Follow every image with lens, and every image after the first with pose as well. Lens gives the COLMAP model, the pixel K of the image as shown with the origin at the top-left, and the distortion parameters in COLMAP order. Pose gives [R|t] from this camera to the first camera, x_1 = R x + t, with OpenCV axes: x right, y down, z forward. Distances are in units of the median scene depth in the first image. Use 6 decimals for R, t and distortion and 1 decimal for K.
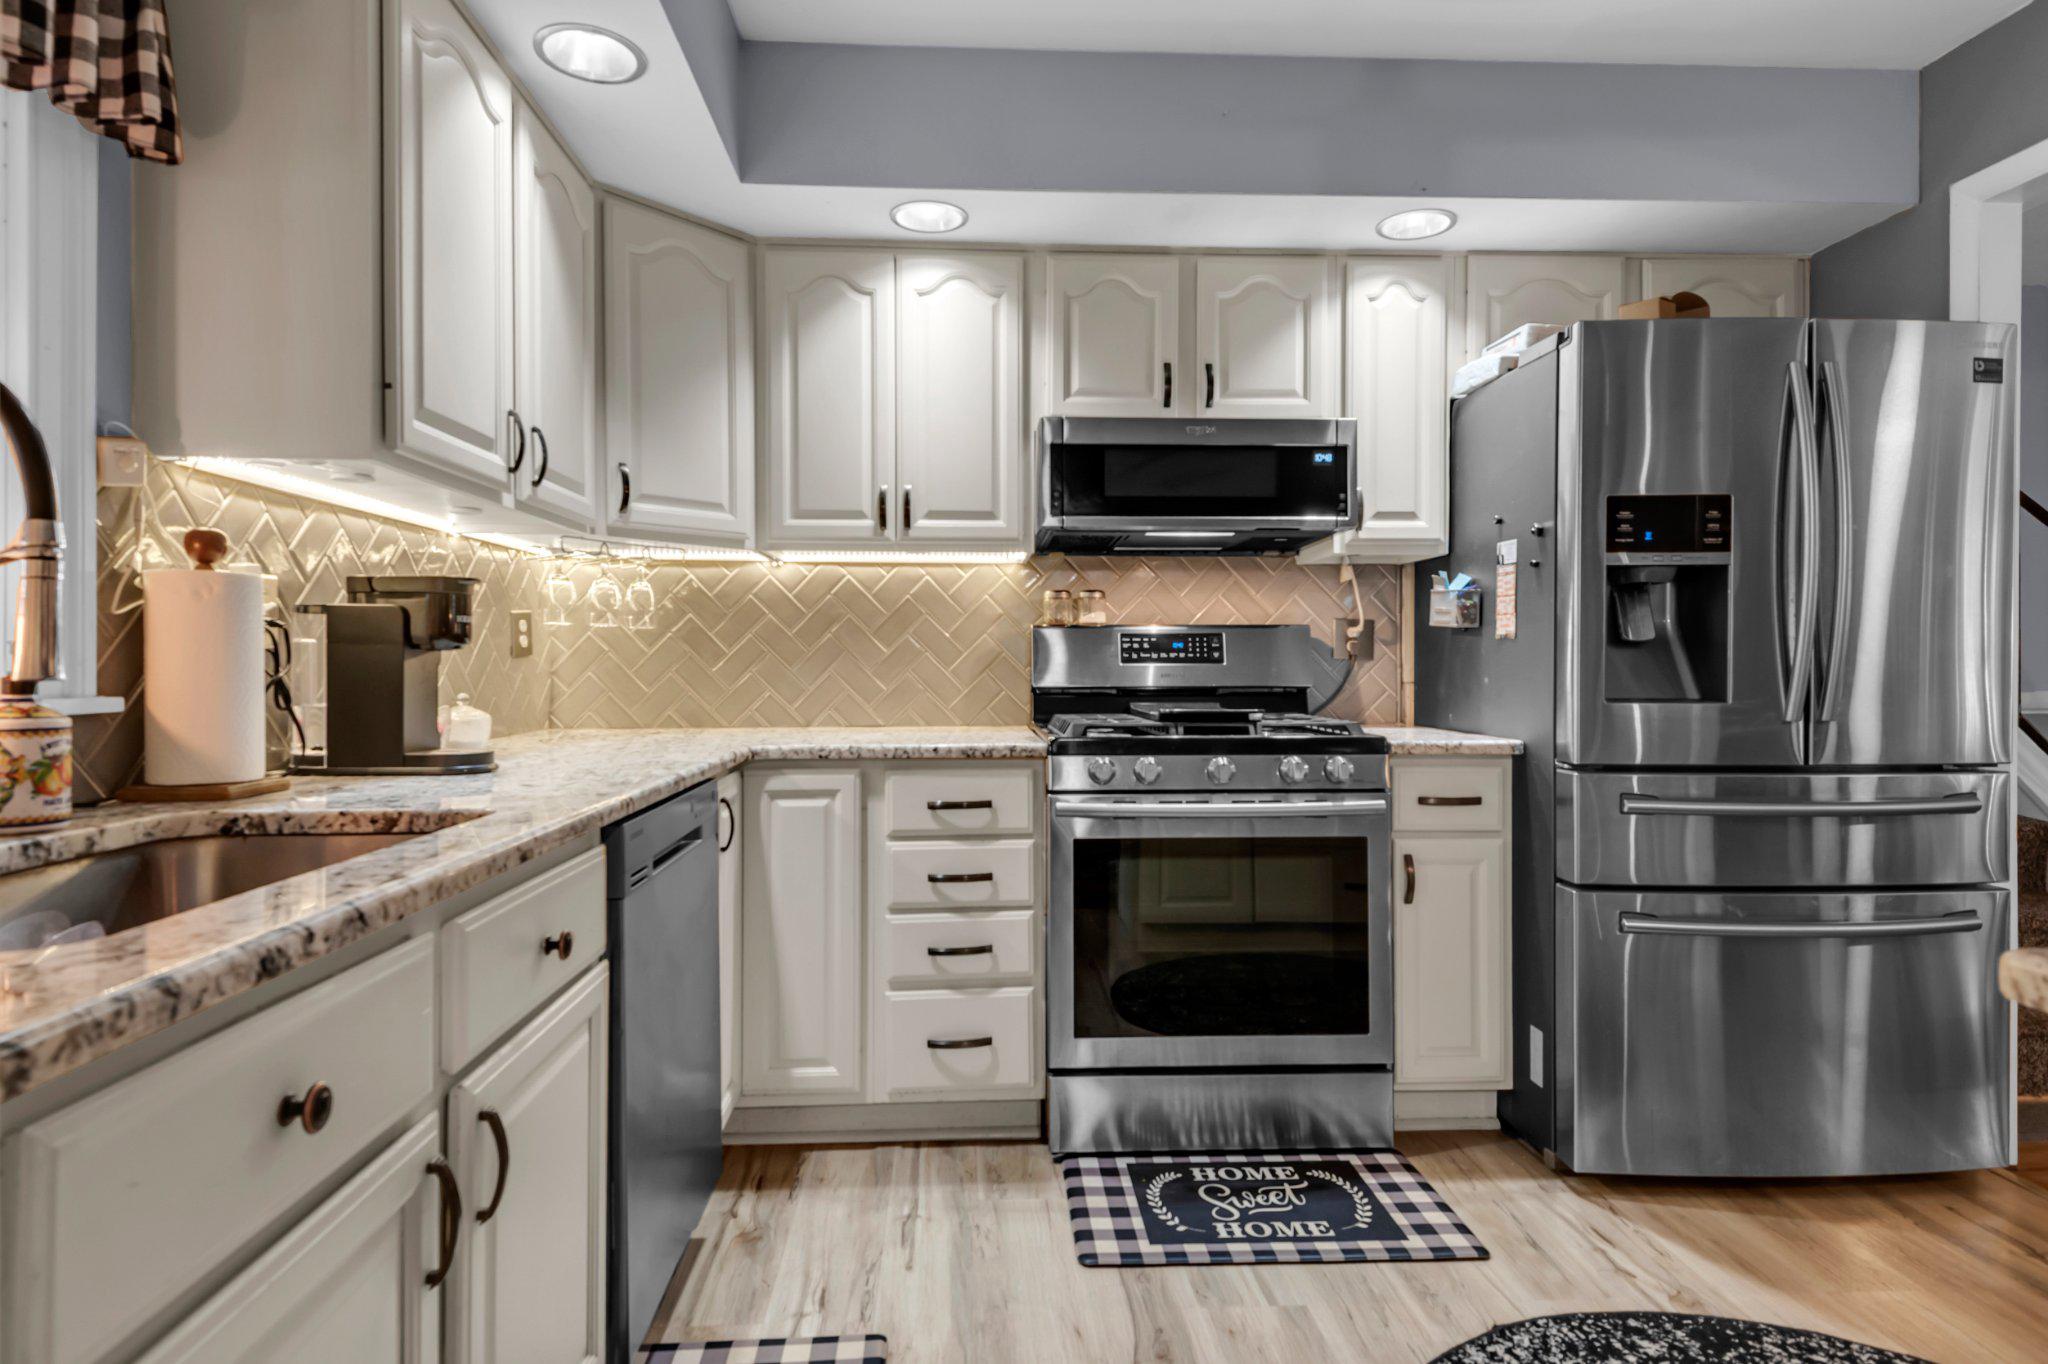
lens RADIAL K [[1110.9, 0, 1020.0], [0, 1110.9, 682.1], [0, 0, 1]] dist [0.051816, -0.037285]
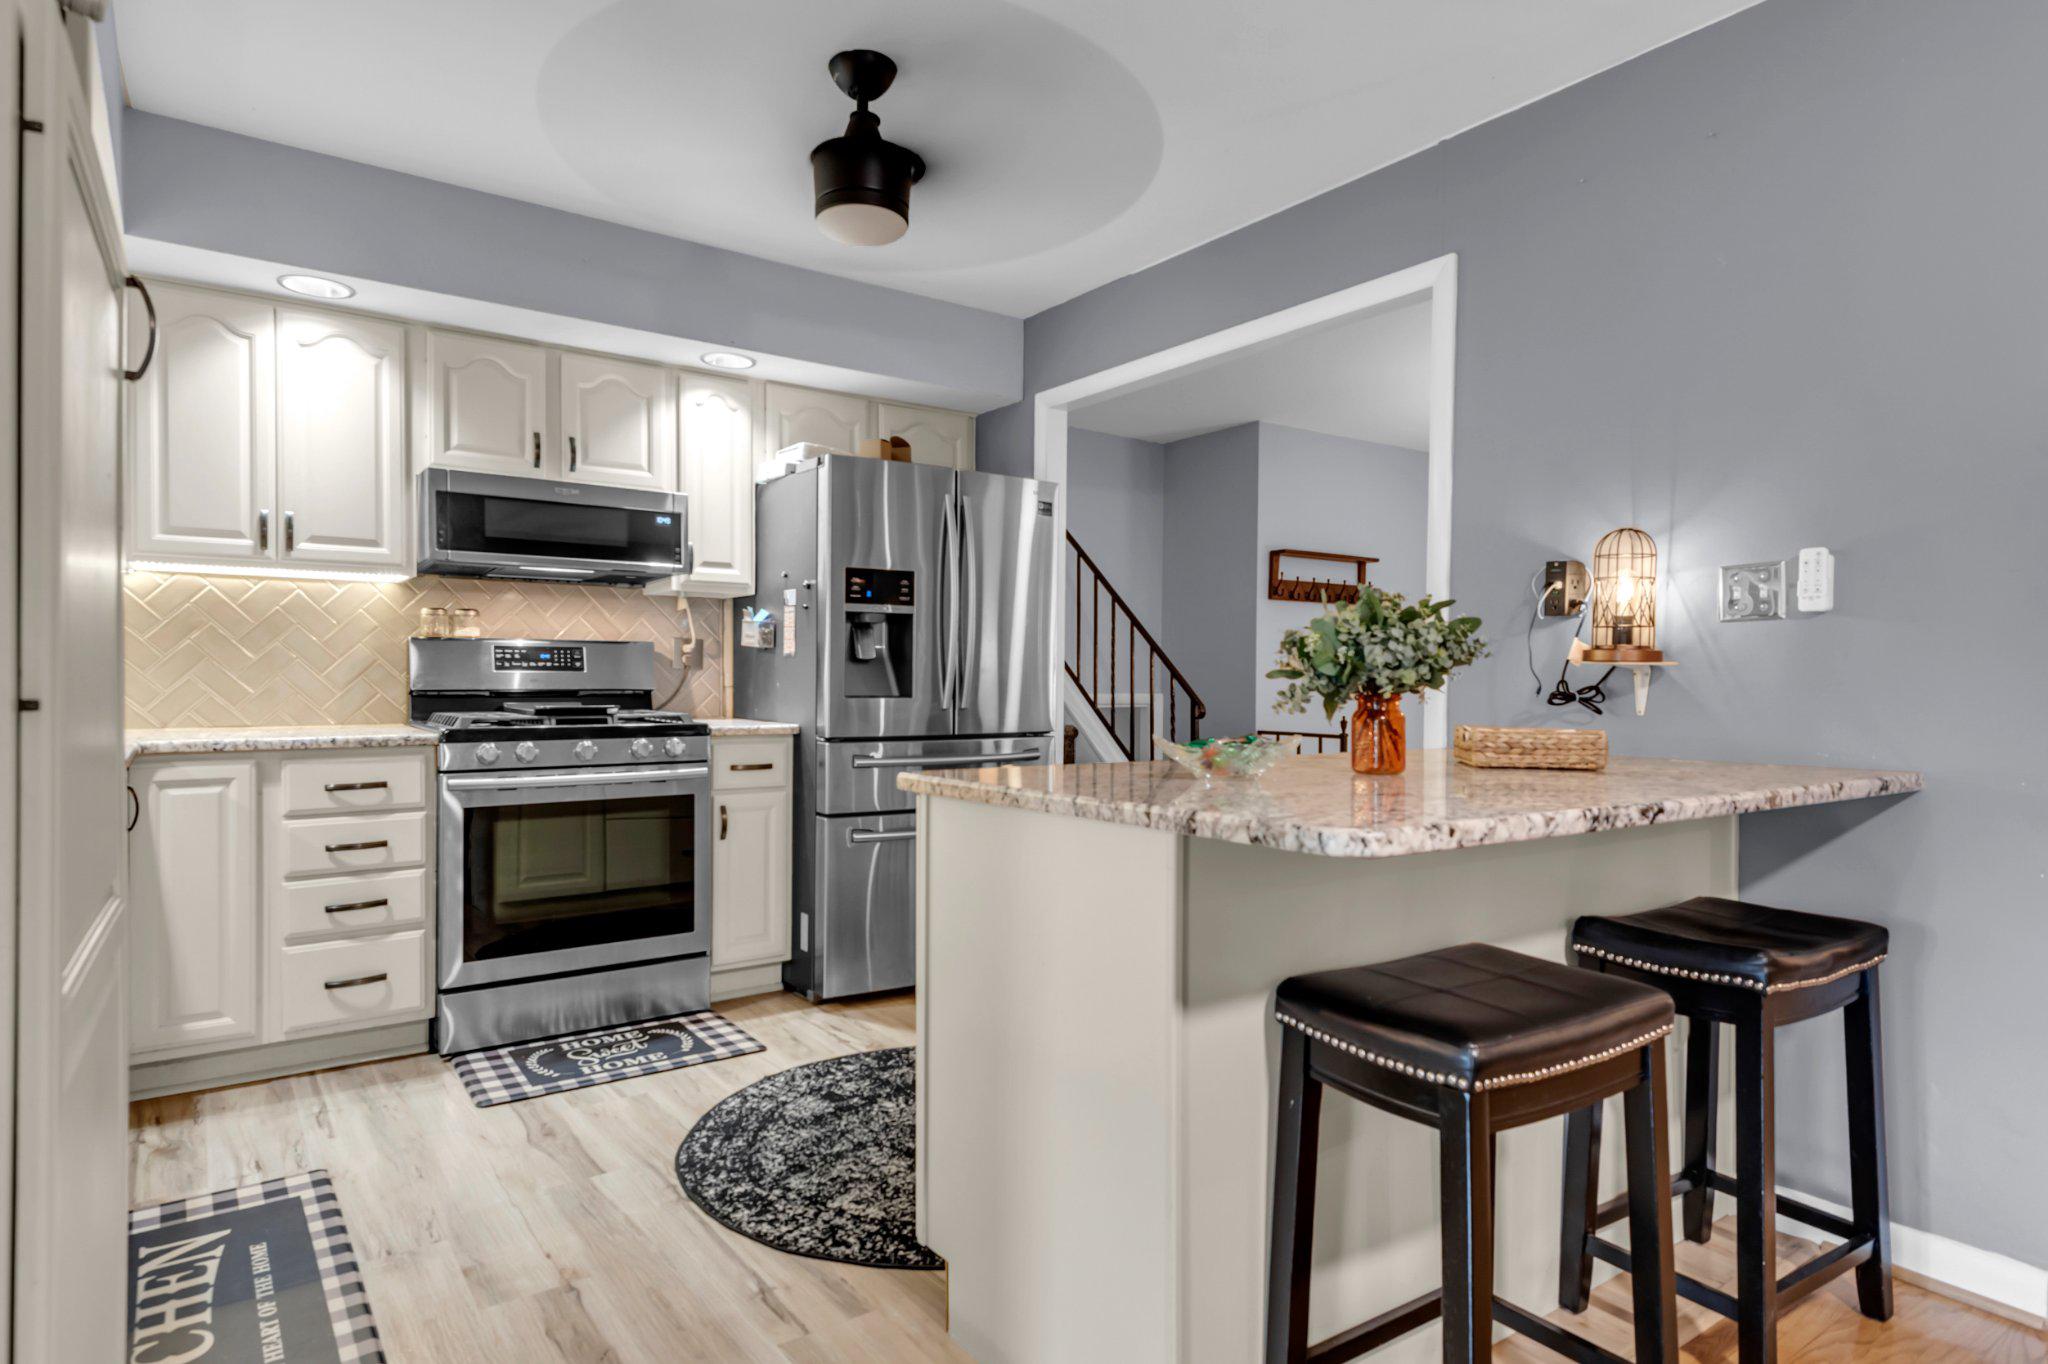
lens RADIAL K [[1110.9, 0, 1020.0], [0, 1110.9, 682.1], [0, 0, 1]] dist [0.051816, -0.037285]
pose [[0.841273, 0.002850, 0.540603, -0.108210], [0.001305, 0.999972, -0.007302, 0.006940], [-0.540609, 0.006848, 0.841246, -0.416831]]
